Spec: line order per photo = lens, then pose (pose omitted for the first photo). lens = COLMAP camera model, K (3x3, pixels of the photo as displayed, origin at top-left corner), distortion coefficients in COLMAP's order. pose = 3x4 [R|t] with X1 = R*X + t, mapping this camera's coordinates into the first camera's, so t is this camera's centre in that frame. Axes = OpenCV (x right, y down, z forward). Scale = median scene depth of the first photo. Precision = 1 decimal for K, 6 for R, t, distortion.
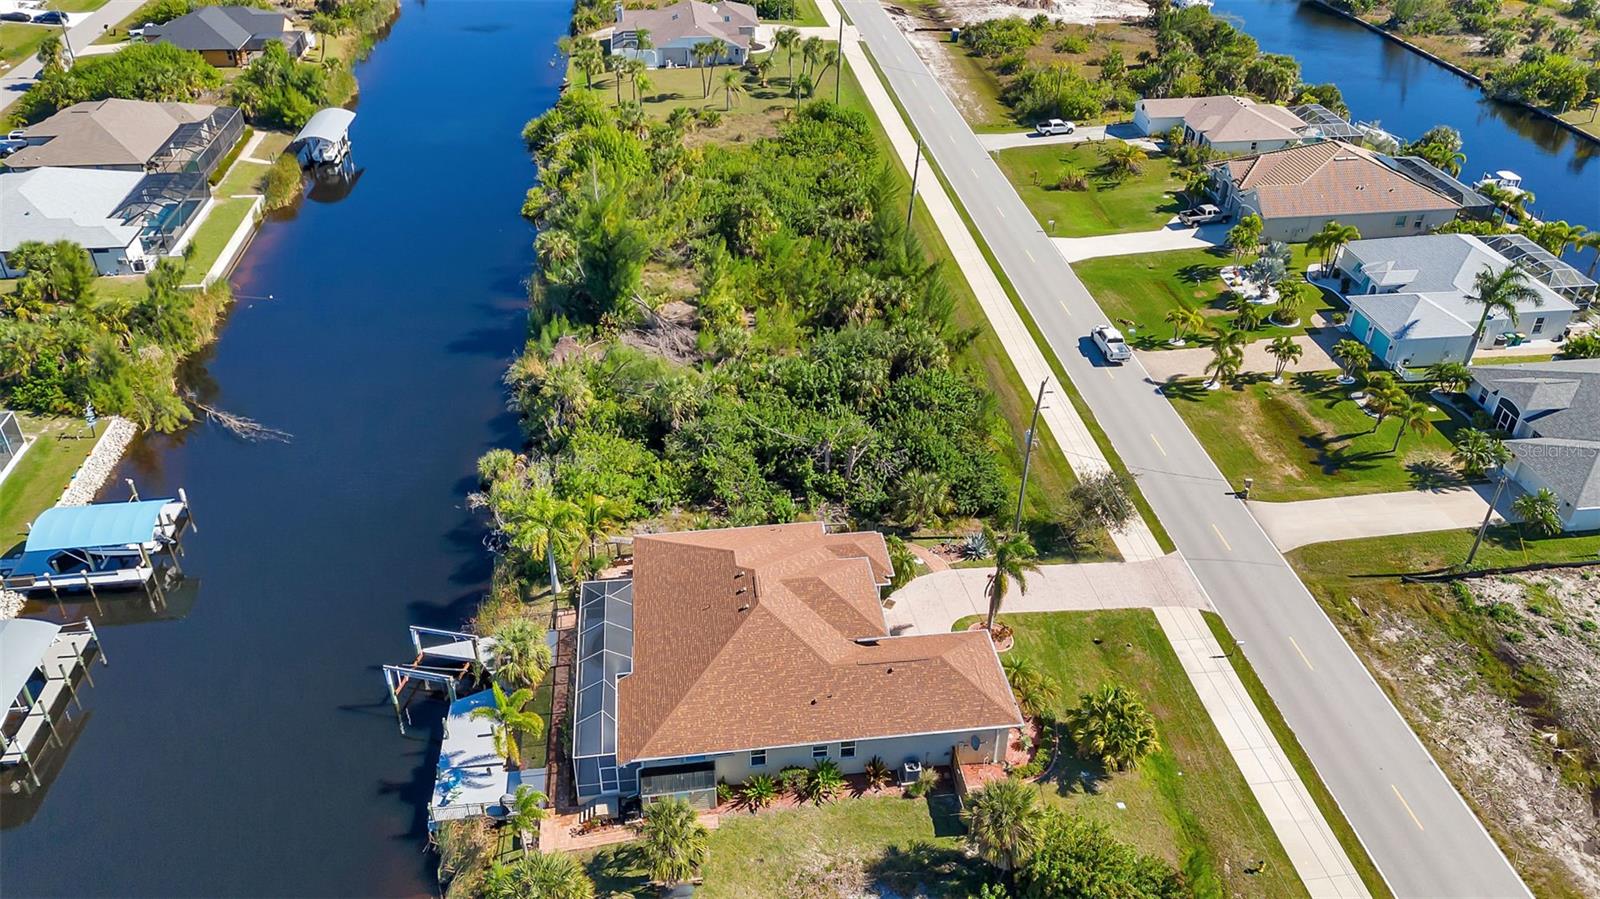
lens RADIAL K [[1184.3, 0, 800.1], [0, 1184.3, 439.1], [0, 0, 1]] dist [0.084224, -0.076895]
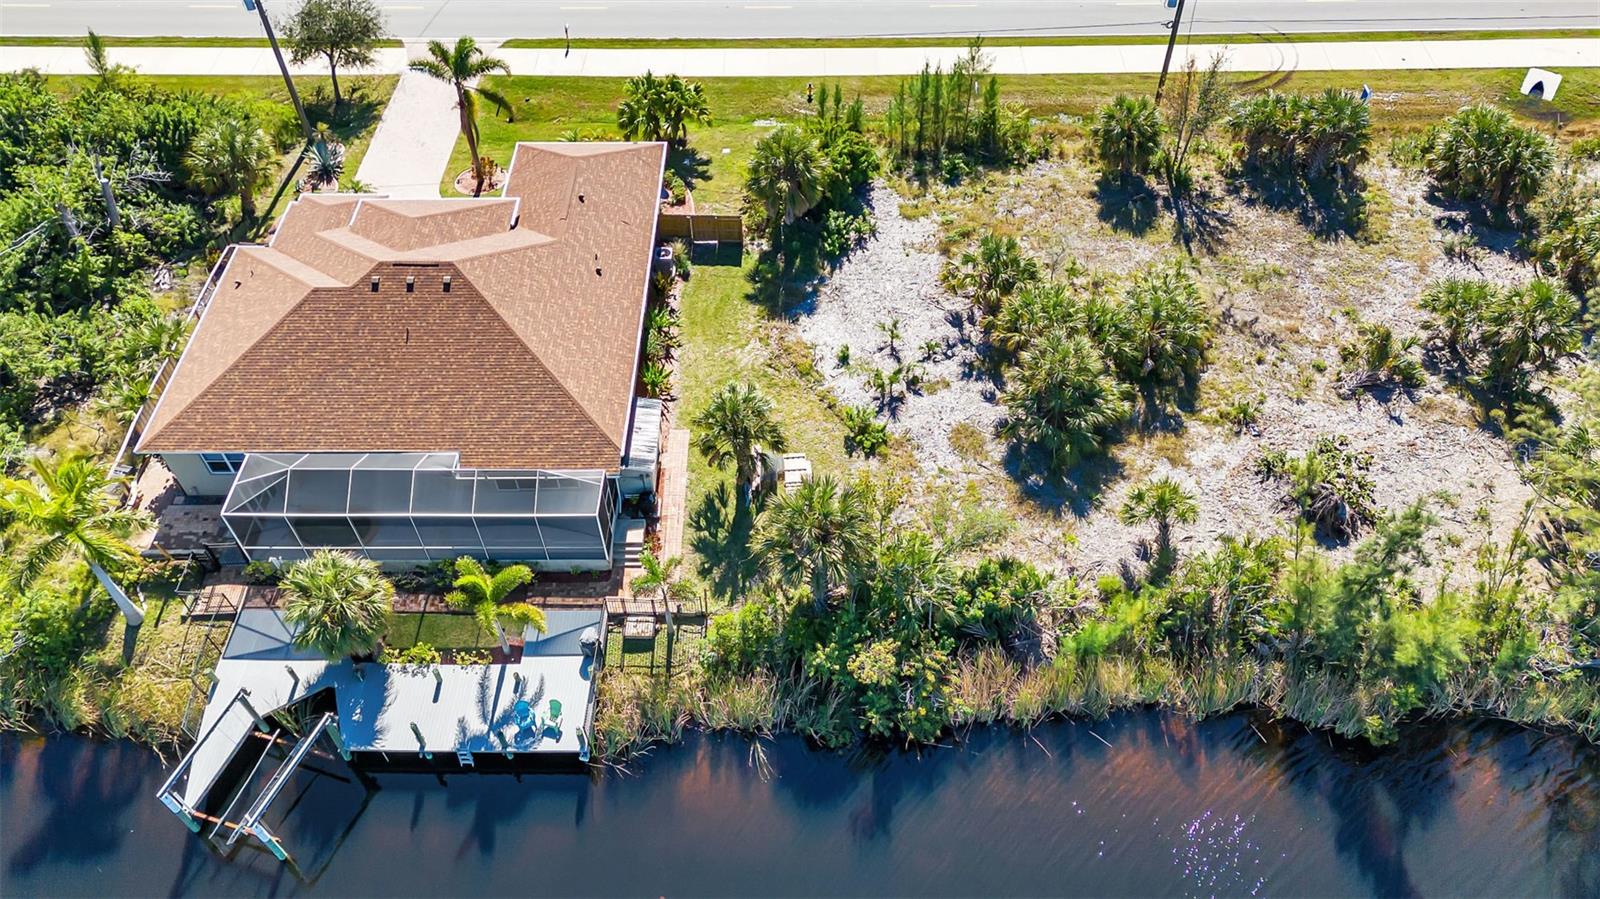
lens RADIAL K [[1176.0, 0, 800.0], [0, 1176.0, 449.5], [0, 0, 1]] dist [0.088590, -0.079149]
pose [[0.140201, -0.755859, 0.639548, -0.523934], [0.553121, 0.595530, 0.582581, -0.093512], [-0.821219, 0.272069, 0.501575, 0.456904]]
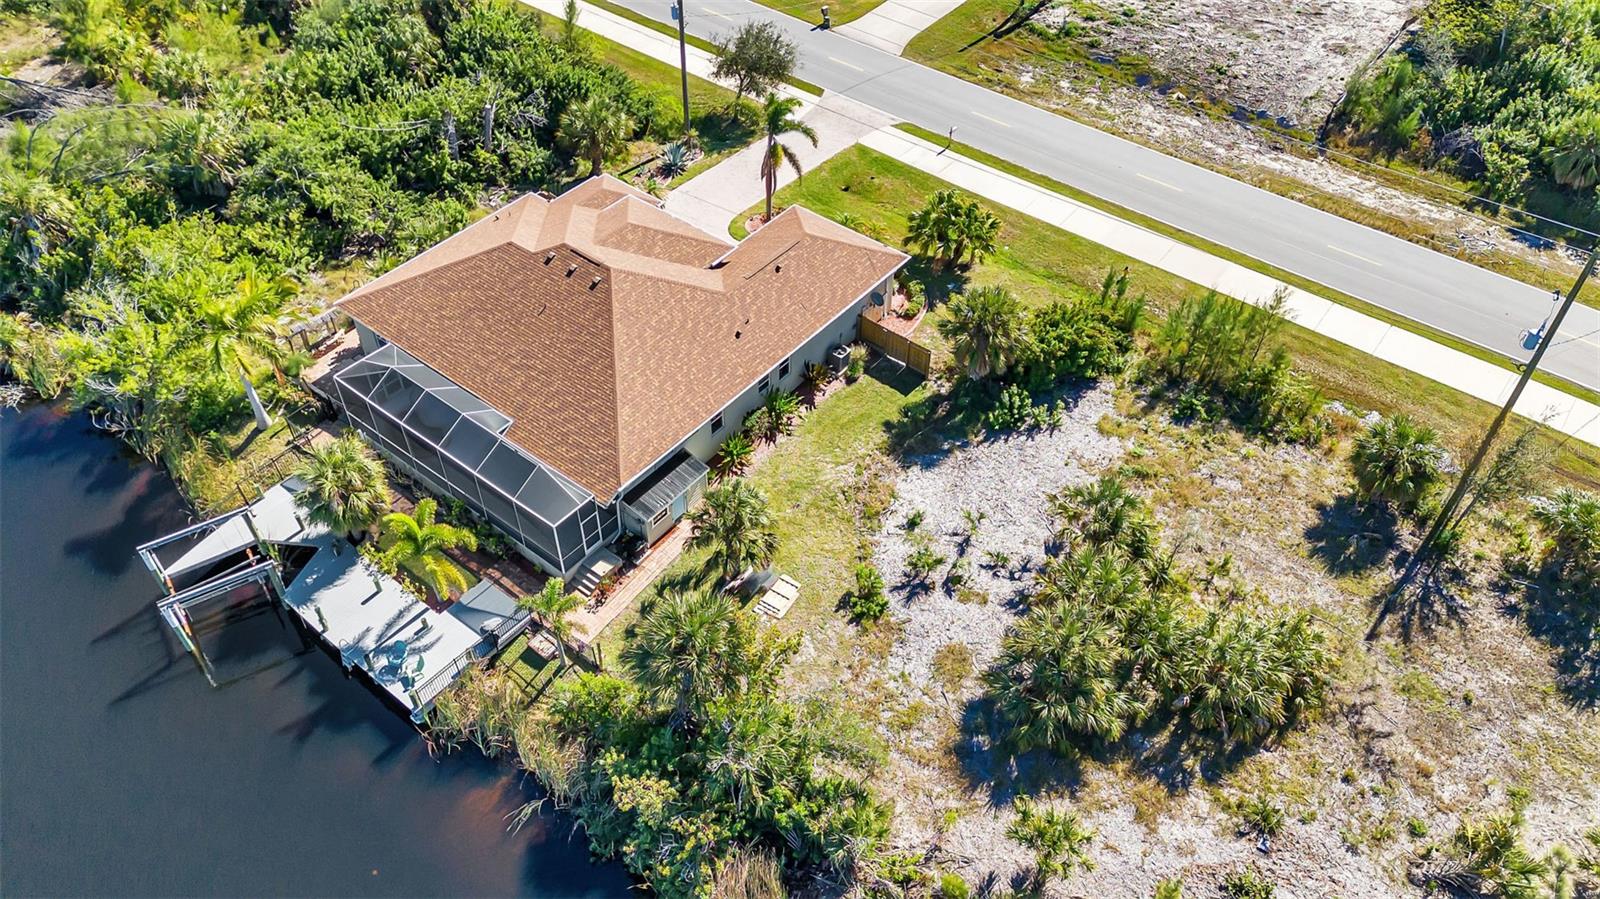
lens RADIAL K [[1184.3, 0, 800.1], [0, 1184.3, 439.1], [0, 0, 1]] dist [0.084224, -0.076895]
pose [[0.719082, -0.488314, 0.494440, -0.369192], [0.376368, 0.871777, 0.313610, 0.034061], [-0.584182, -0.039420, 0.810665, 0.255958]]
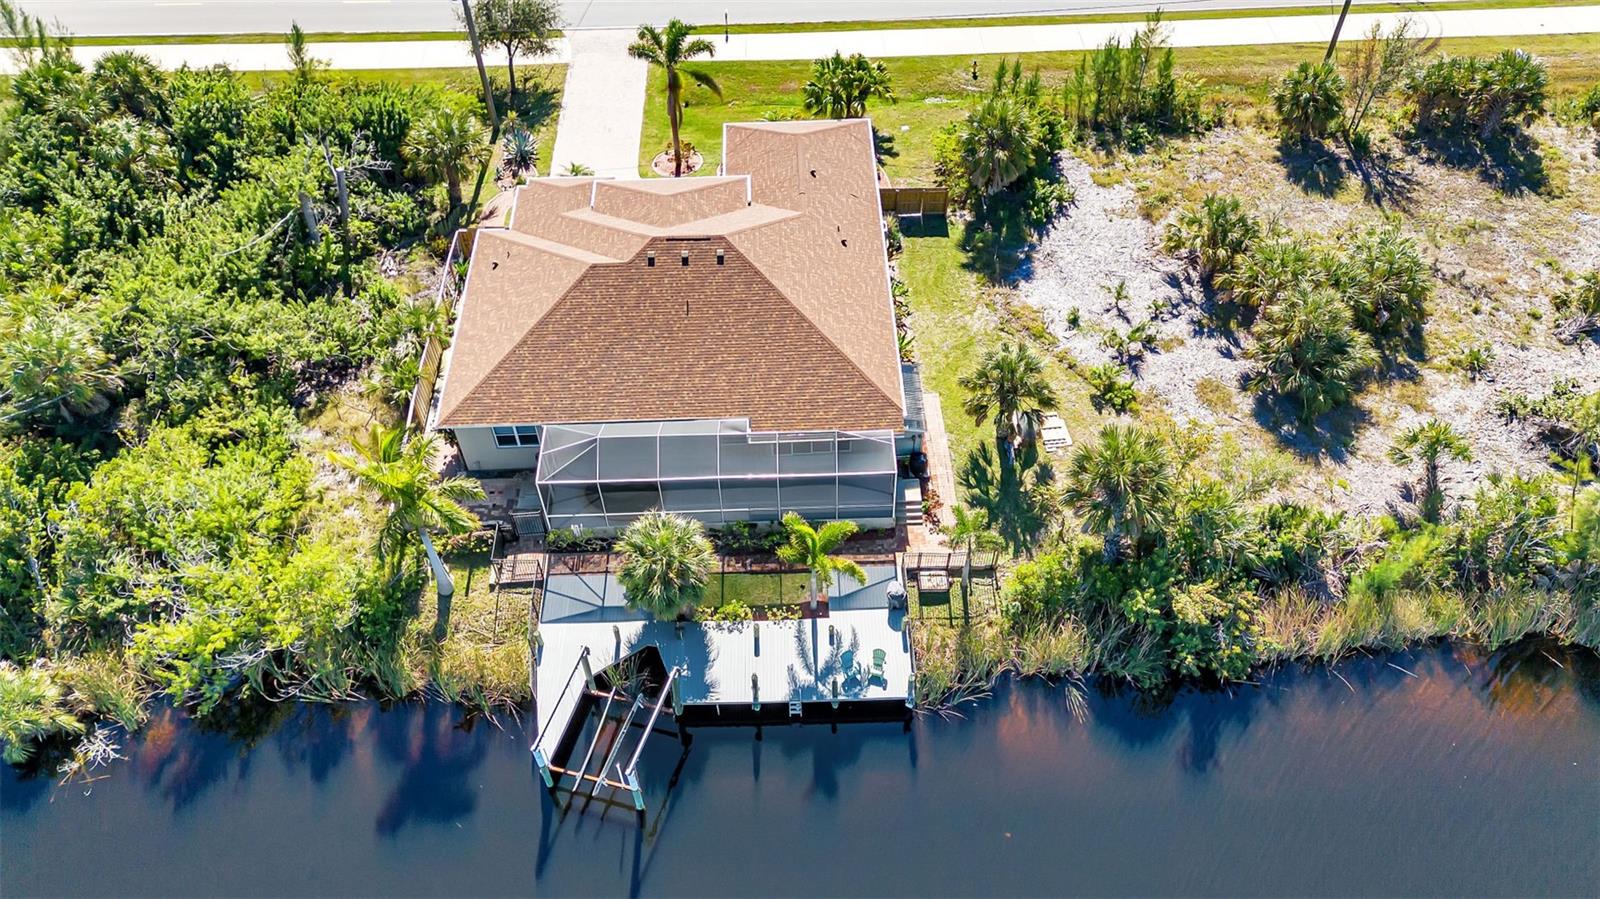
lens RADIAL K [[1184.3, 0, 800.1], [0, 1184.3, 439.1], [0, 0, 1]] dist [0.084224, -0.076895]
pose [[0.095839, -0.754502, 0.649262, -0.578461], [0.553241, 0.582614, 0.595387, -0.194940], [-0.827490, 0.302137, 0.473259, 0.599899]]
